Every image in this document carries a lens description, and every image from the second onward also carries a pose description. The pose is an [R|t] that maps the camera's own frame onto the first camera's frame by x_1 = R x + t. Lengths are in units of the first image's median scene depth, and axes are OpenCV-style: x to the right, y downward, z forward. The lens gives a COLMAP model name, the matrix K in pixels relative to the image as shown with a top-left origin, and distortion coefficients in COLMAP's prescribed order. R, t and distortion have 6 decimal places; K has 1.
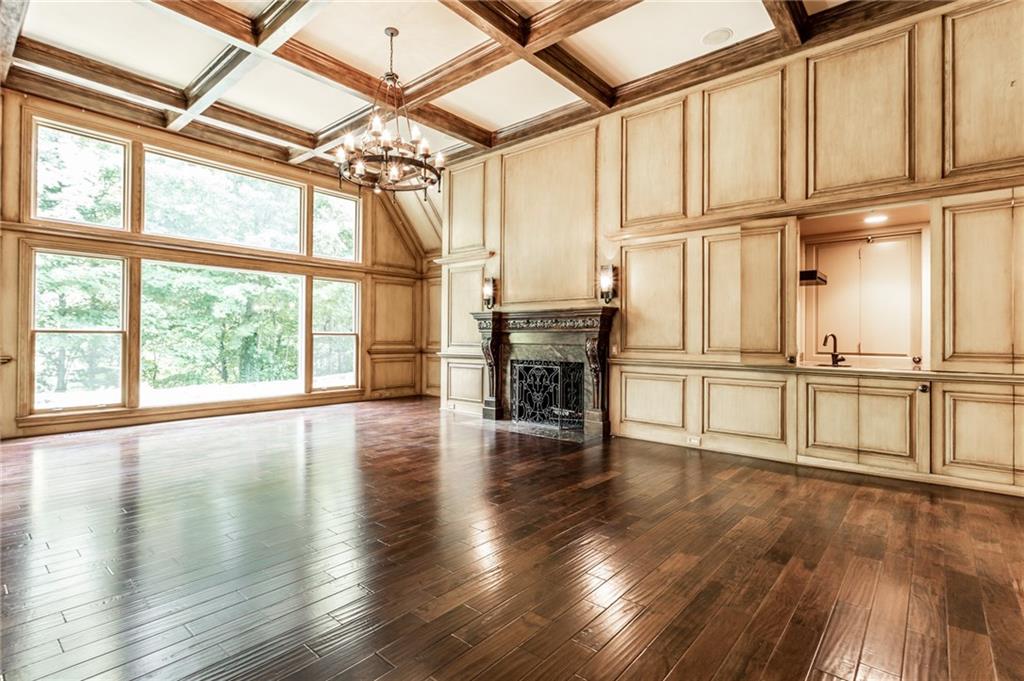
lens RADIAL K [[489.2, 0, 508.5], [0, 489.2, 336.9], [0, 0, 1]] dist [0.004250, 0.001107]
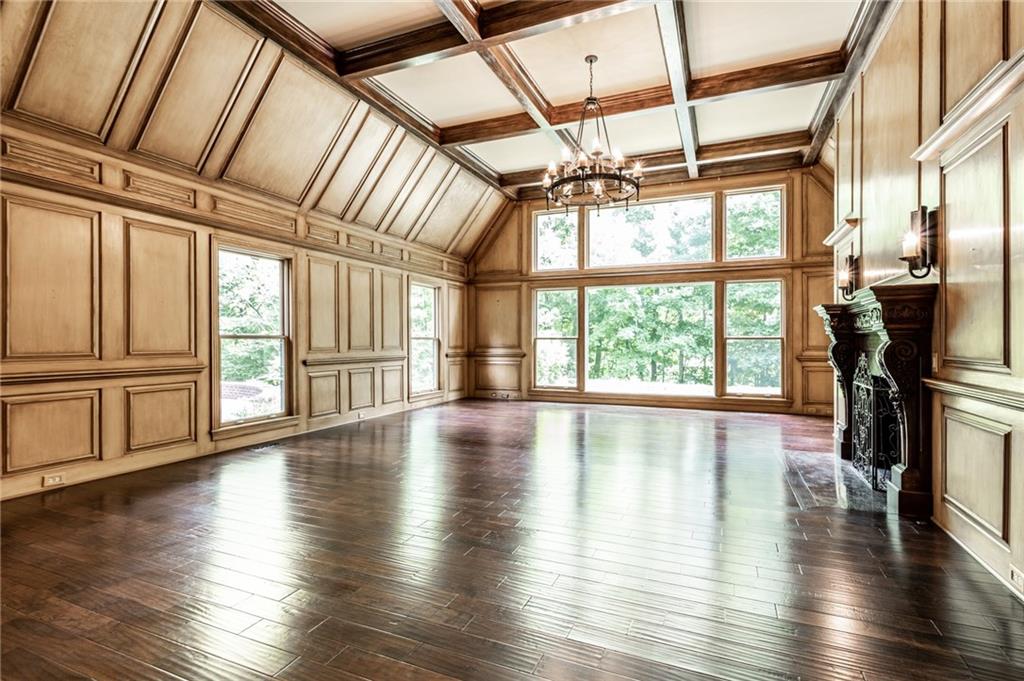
lens RADIAL K [[489.2, 0, 512.5], [0, 489.2, 341.5], [0, 0, 1]] dist [0.004250, 0.001107]
pose [[0.334488, -0.005071, -0.942387, 0.415701], [0.003496, 0.999985, -0.004140, 0.002593], [0.942394, -0.001910, 0.334500, 0.267687]]
